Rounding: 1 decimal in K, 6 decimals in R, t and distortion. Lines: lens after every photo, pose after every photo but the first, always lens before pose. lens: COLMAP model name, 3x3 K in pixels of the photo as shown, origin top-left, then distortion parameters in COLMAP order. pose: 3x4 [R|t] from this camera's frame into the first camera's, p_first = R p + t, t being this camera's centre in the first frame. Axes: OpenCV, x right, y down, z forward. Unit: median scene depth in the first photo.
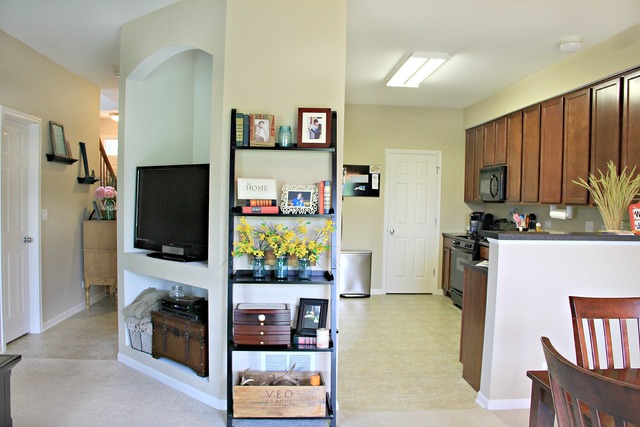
lens RADIAL K [[528.2, 0, 319.5], [0, 528.2, 227.5], [0, 0, 1]] dist [-0.179573, 0.144961]
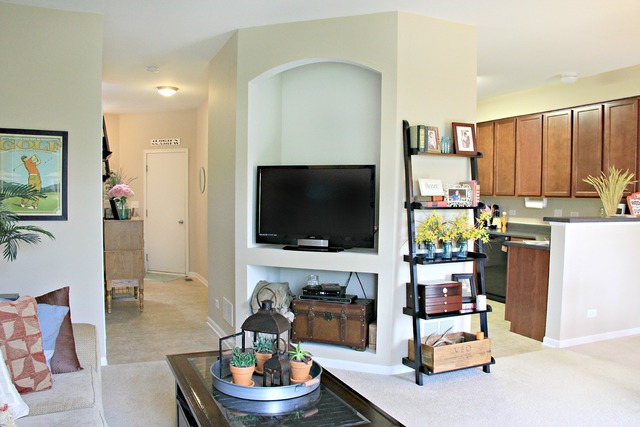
lens RADIAL K [[528.2, 0, 319.5], [0, 528.2, 227.5], [0, 0, 1]] dist [-0.179573, 0.144961]
pose [[0.940793, -0.034313, 0.337239, -0.728708], [0.031343, 0.999407, 0.014250, -0.004340], [-0.337528, -0.002837, 0.941311, -0.060951]]
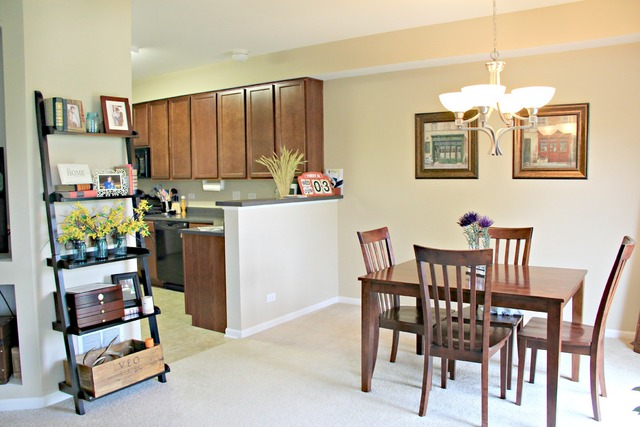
lens RADIAL K [[528.2, 0, 319.5], [0, 528.2, 227.5], [0, 0, 1]] dist [-0.179573, 0.144961]
pose [[0.609697, -0.103722, 0.785819, -0.572791], [0.069294, 0.994580, 0.077513, -0.013125], [-0.789600, 0.007193, 0.613580, 0.025185]]
